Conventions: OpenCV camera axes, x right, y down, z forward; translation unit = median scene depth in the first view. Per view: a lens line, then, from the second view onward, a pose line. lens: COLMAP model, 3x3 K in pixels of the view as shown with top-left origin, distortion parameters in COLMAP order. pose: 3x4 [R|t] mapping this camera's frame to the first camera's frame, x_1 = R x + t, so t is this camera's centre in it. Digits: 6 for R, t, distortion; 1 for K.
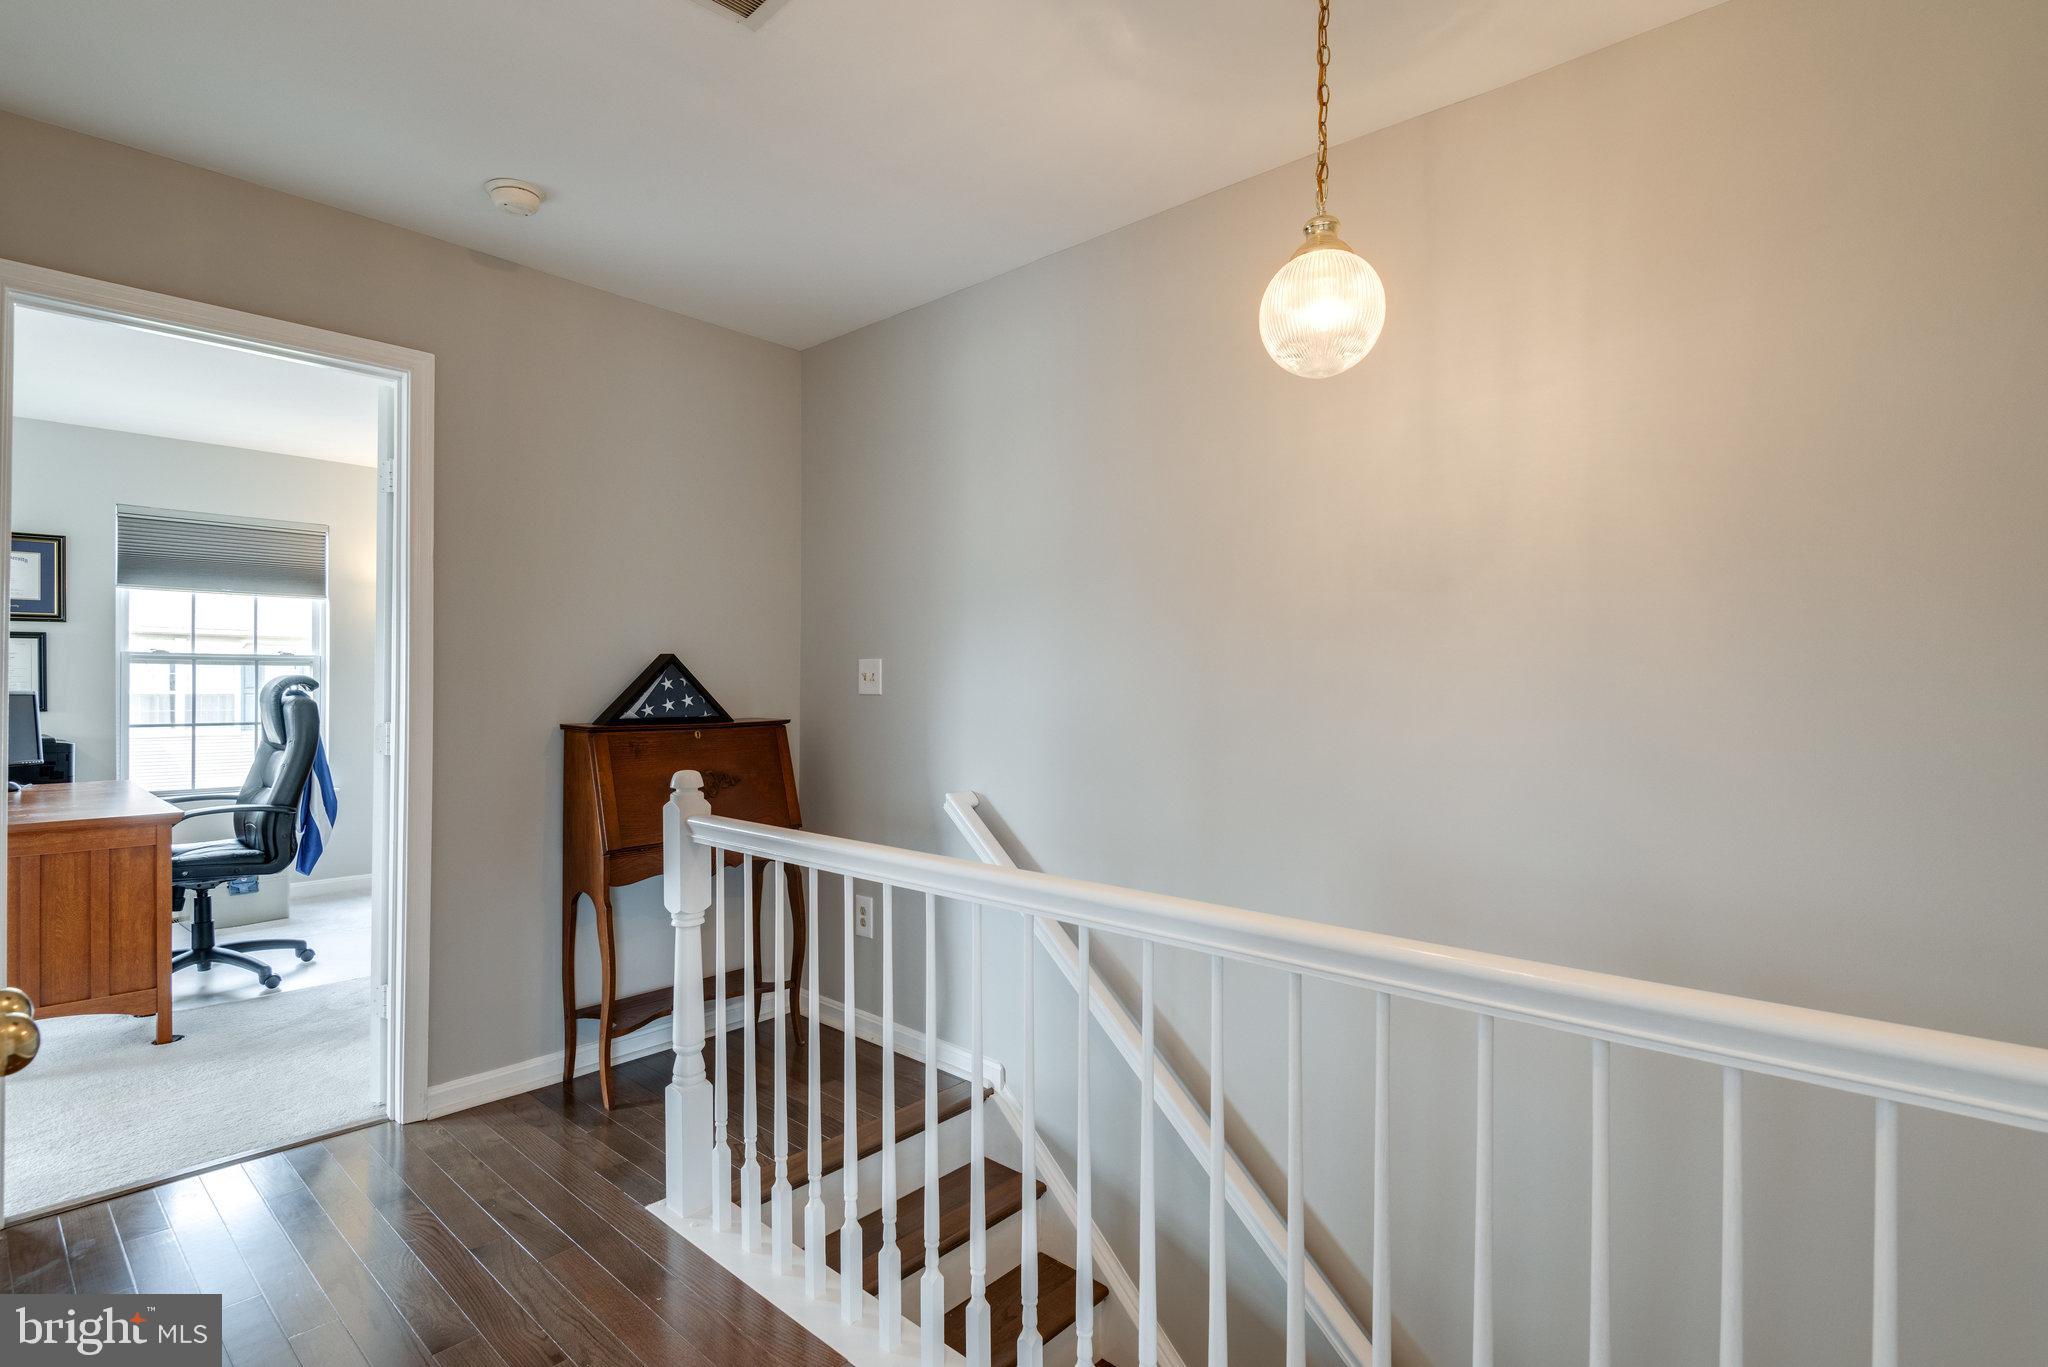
lens RADIAL K [[982.0, 0, 1025.8], [0, 982.0, 679.6], [0, 0, 1]] dist [0.002034, -0.002612]
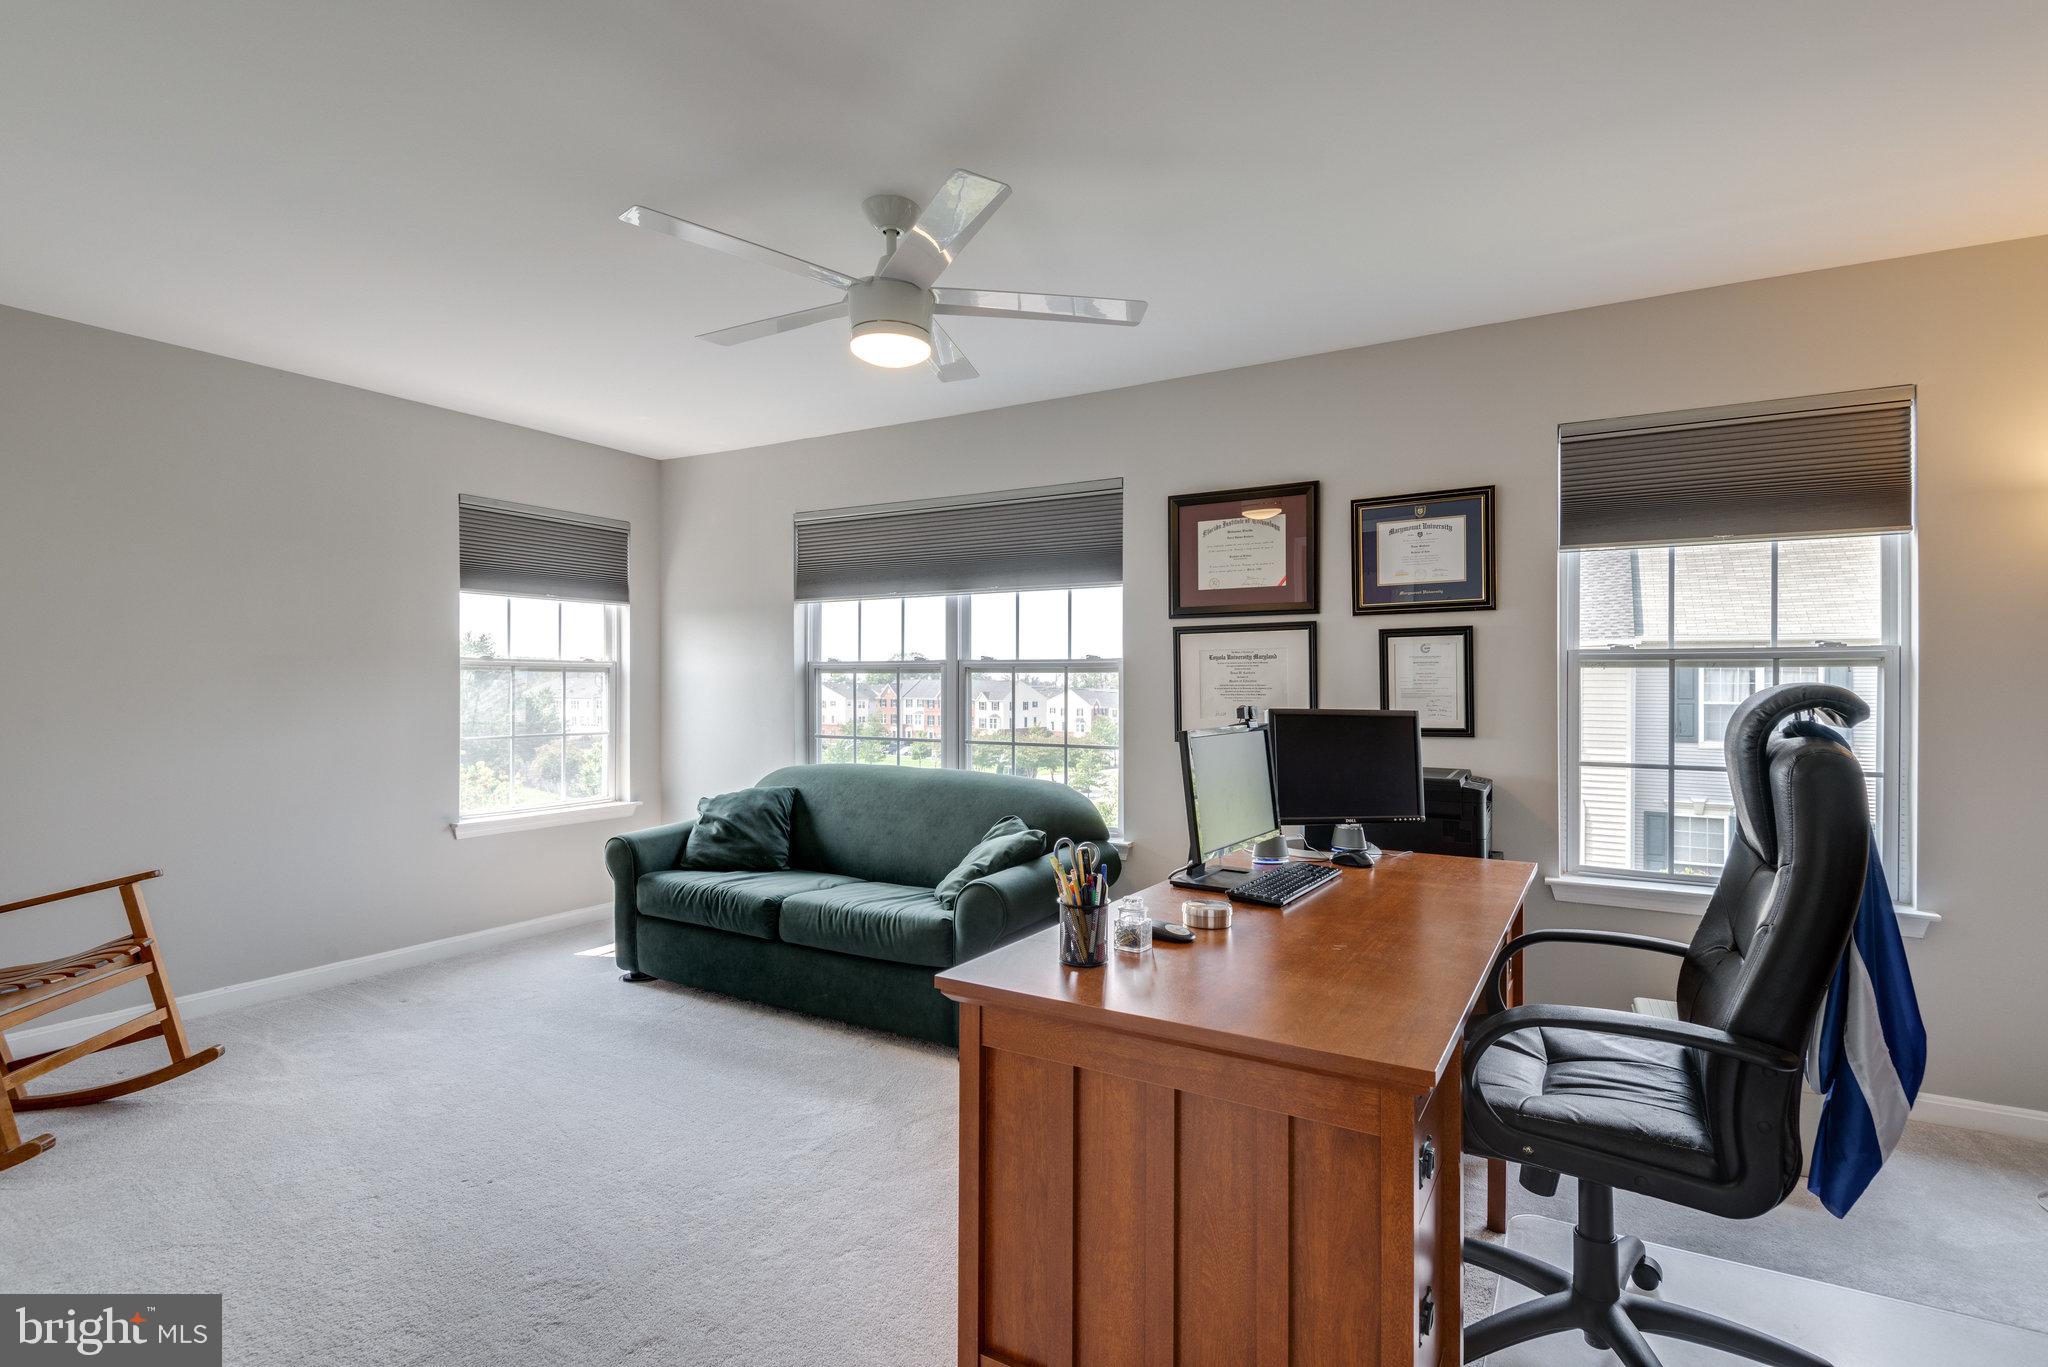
lens RADIAL K [[982.0, 0, 1022.3], [0, 982.0, 682.9], [0, 0, 1]] dist [0.002034, -0.002612]
pose [[0.198312, -0.009394, -0.980094, -0.418295], [0.003499, 0.999954, -0.008877, -0.002337], [0.980133, -0.001669, 0.198336, 0.611081]]
